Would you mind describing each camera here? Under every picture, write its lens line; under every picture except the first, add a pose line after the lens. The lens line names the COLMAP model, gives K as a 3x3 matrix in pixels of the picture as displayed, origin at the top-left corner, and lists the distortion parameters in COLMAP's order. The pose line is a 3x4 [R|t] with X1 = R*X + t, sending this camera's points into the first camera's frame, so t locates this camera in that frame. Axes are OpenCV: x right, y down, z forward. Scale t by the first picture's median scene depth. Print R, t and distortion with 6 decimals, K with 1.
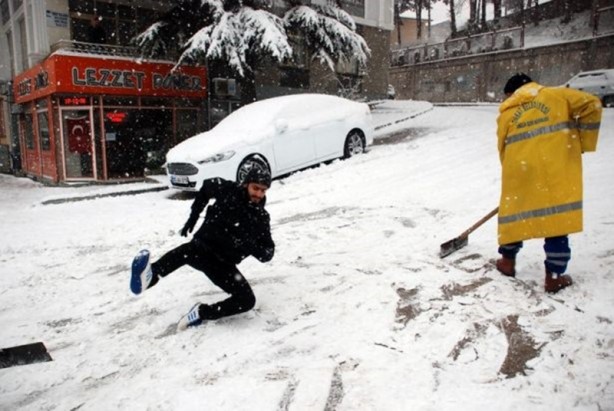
lens RADIAL K [[519.2, 0, 307.0], [0, 519.2, 205.5], [0, 0, 1]] dist [-0.122992, 0.154271]
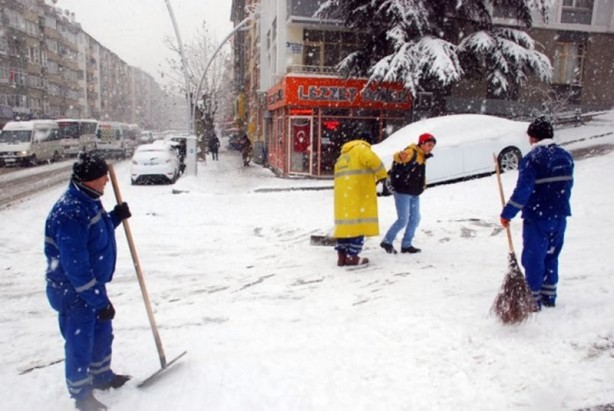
lens RADIAL K [[519.2, 0, 307.0], [0, 519.2, 205.5], [0, 0, 1]] dist [-0.122992, 0.154271]
pose [[0.870937, 0.096210, -0.481884, 0.241113], [-0.092023, 0.995230, 0.032383, -0.019827], [0.482701, 0.016141, 0.875637, -0.138120]]
